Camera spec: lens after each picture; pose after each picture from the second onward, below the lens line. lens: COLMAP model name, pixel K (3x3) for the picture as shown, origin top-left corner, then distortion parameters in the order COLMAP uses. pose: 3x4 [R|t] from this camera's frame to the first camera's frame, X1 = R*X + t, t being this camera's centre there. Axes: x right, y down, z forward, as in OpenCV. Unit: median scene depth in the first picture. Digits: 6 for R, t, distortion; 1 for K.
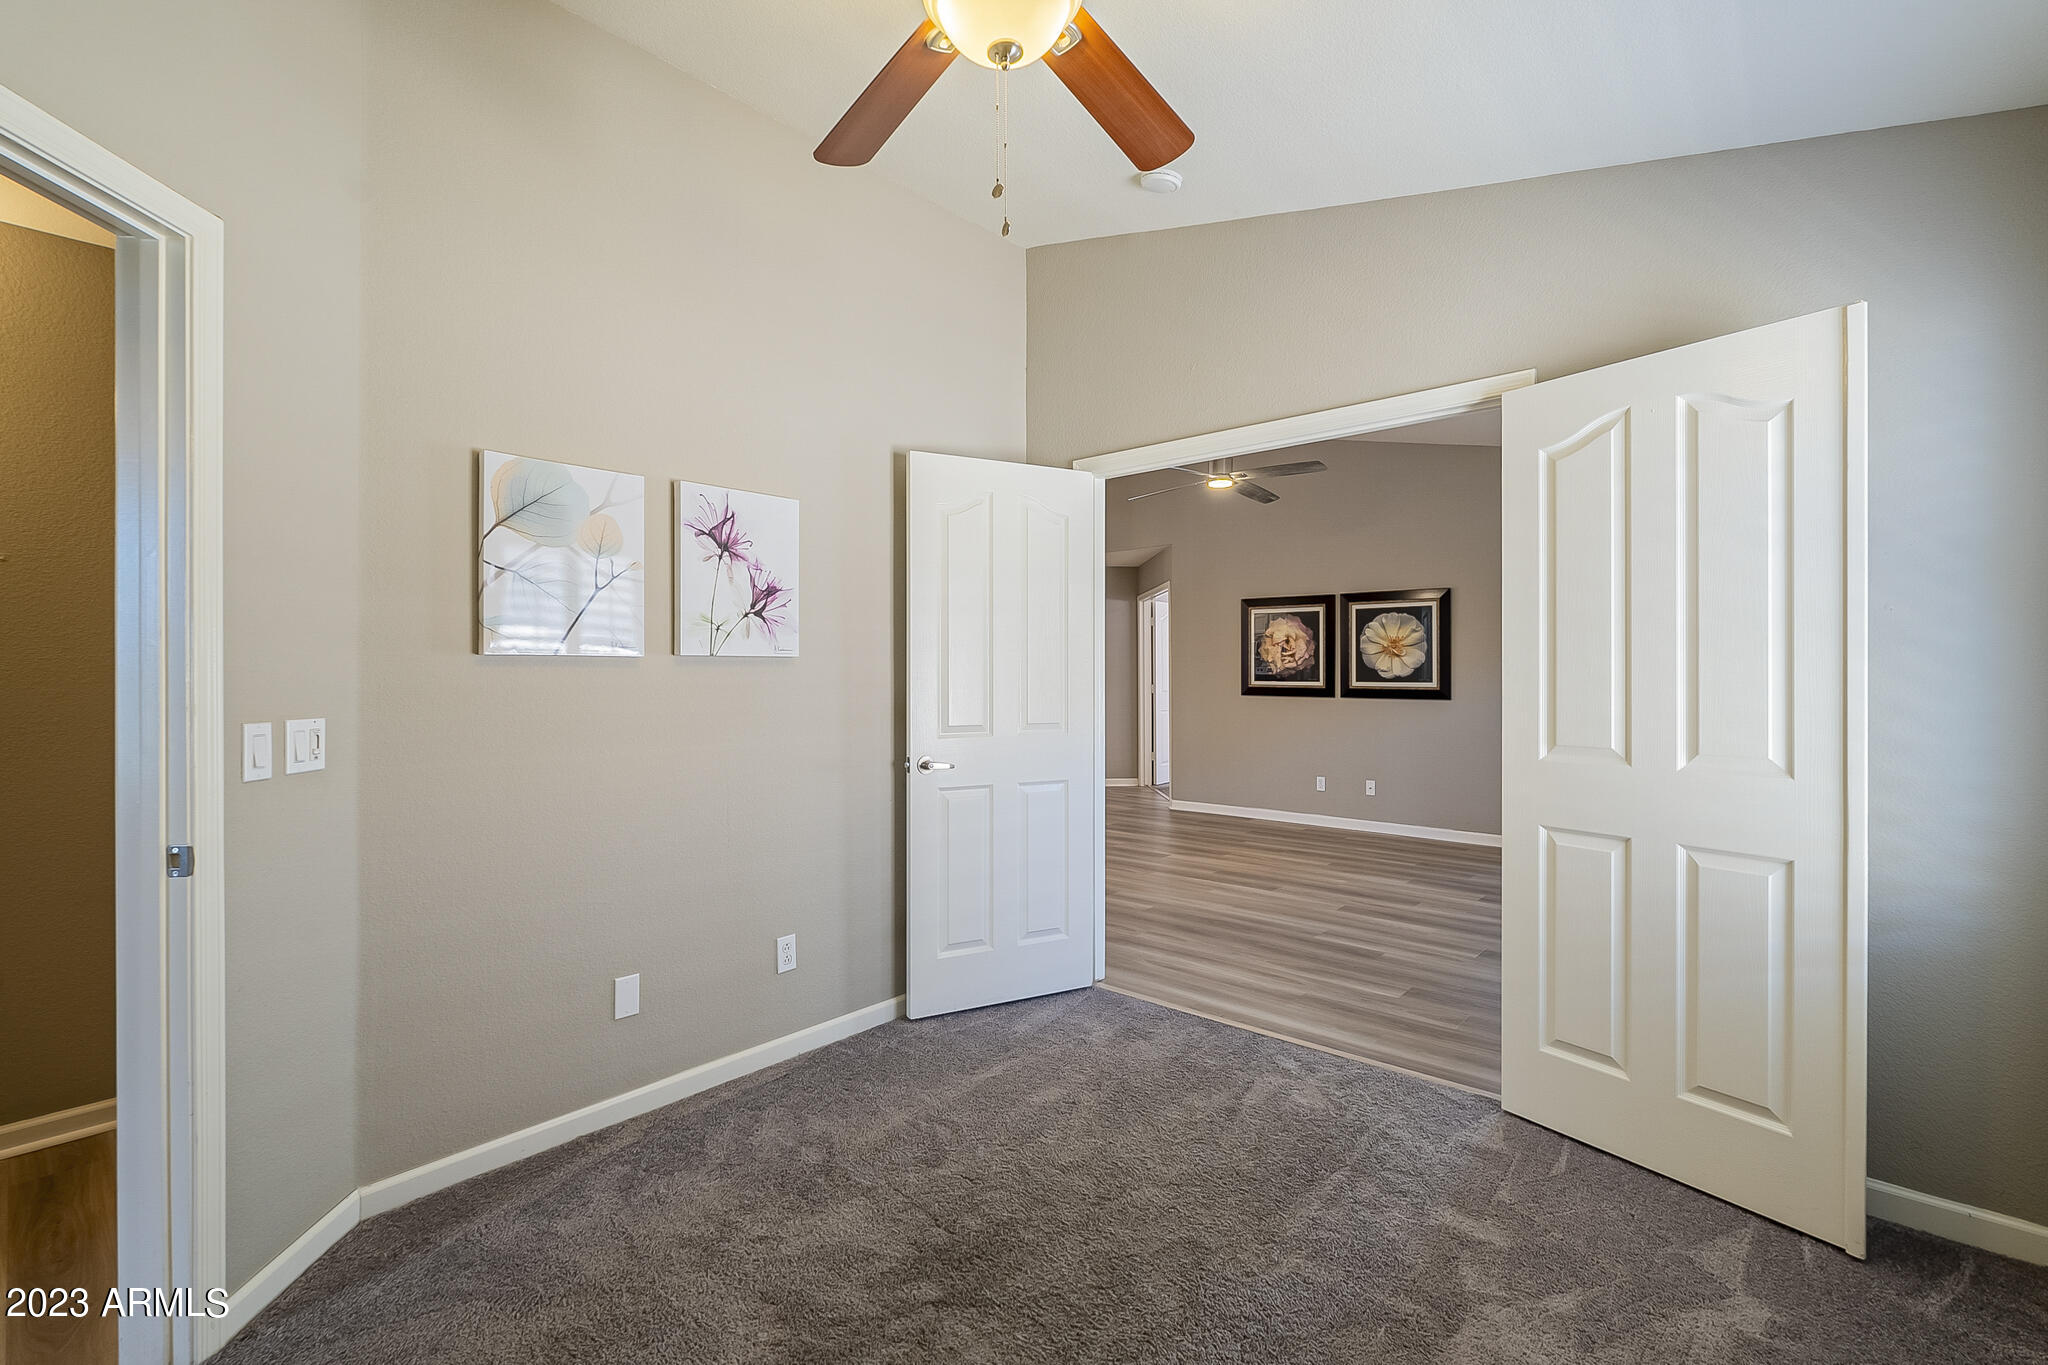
lens RADIAL K [[899.8, 0, 1023.0], [0, 899.8, 672.6], [0, 0, 1]] dist [-0.007797, 0.000132]
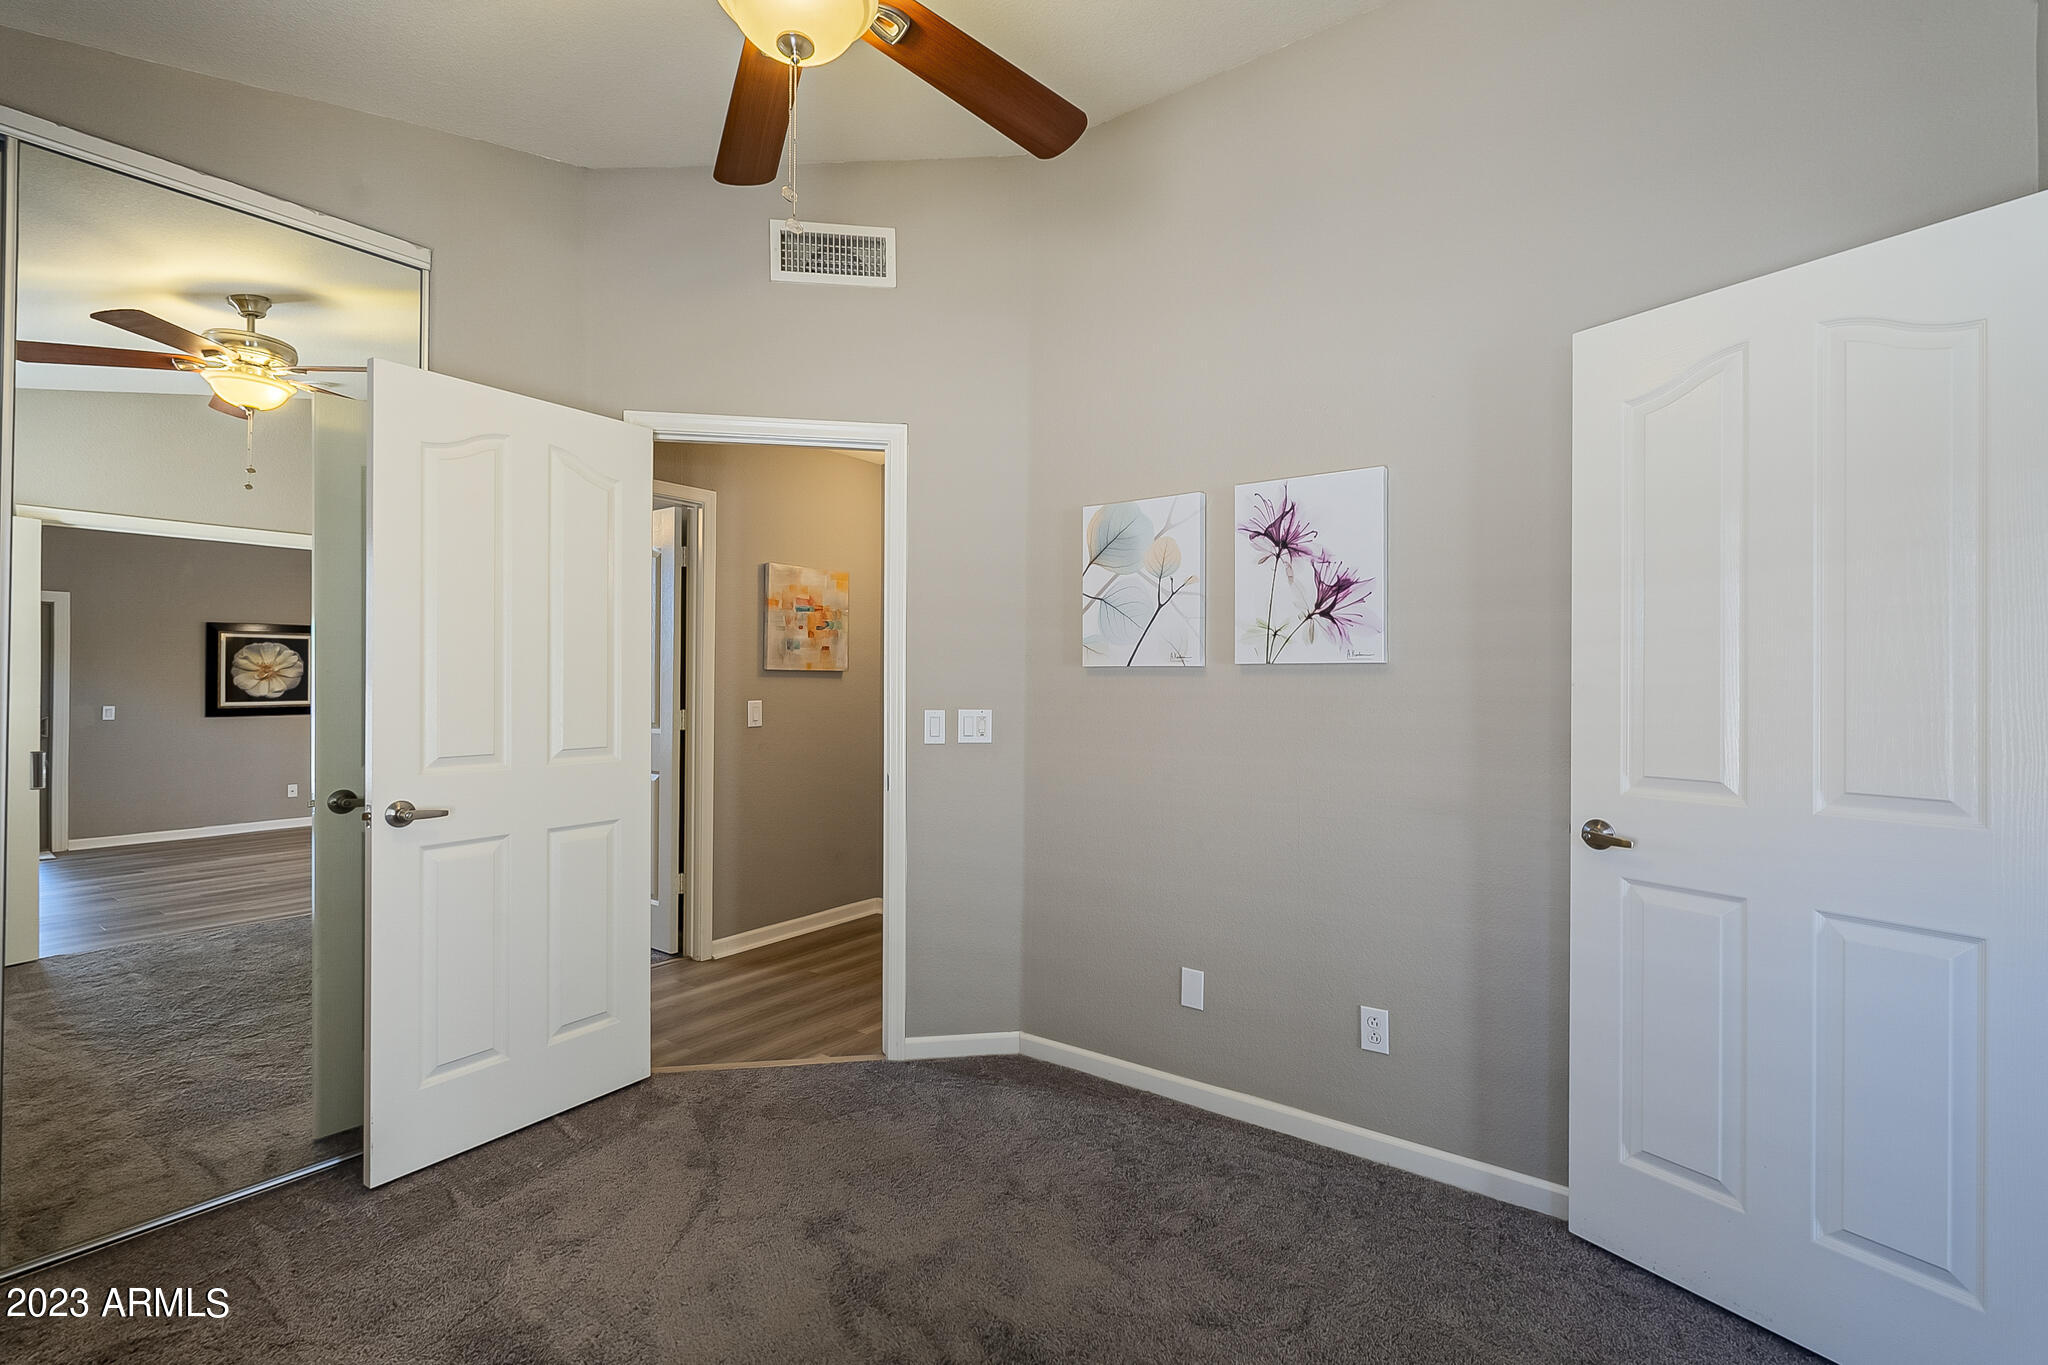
lens RADIAL K [[912.9, 0, 1014.2], [0, 912.9, 672.4], [0, 0, 1]] dist [-0.000735, -0.000136]
pose [[0.084419, -0.000857, -0.996430, 0.426550], [-0.000375, 1.000000, -0.000892, -0.006595], [0.996430, 0.000449, 0.084419, 0.490088]]
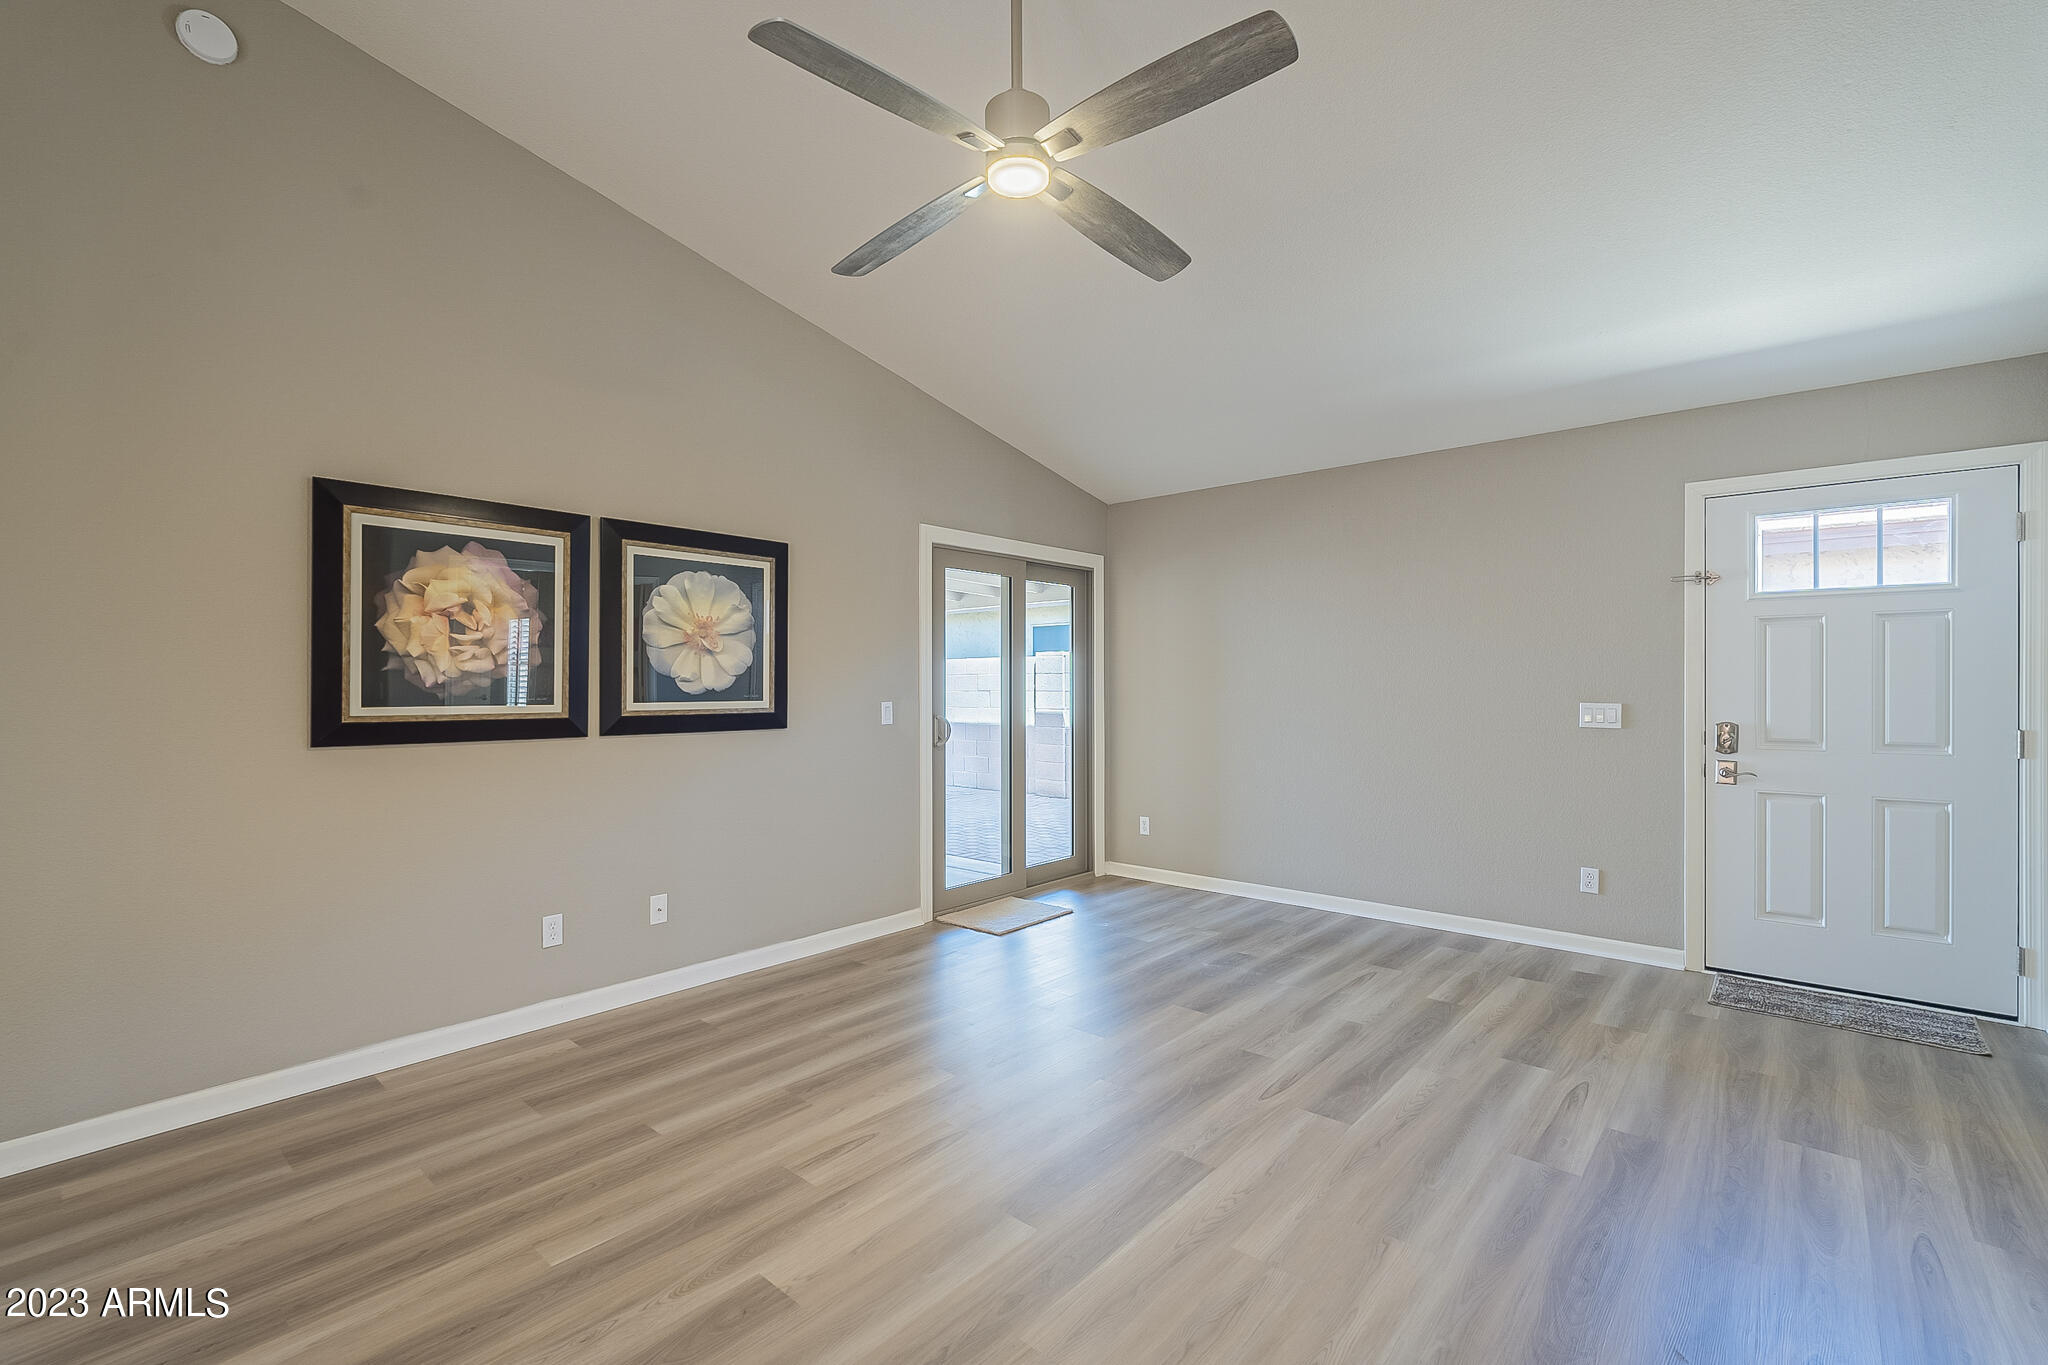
lens RADIAL K [[898.4, 0, 1020.9], [0, 898.4, 687.1], [0, 0, 1]] dist [-0.002842, -0.000093]
pose [[-0.007182, -0.004005, 0.999966, -0.242880], [0.000825, 0.999992, 0.004011, 0.000326], [-0.999974, 0.000853, -0.007179, 1.564526]]
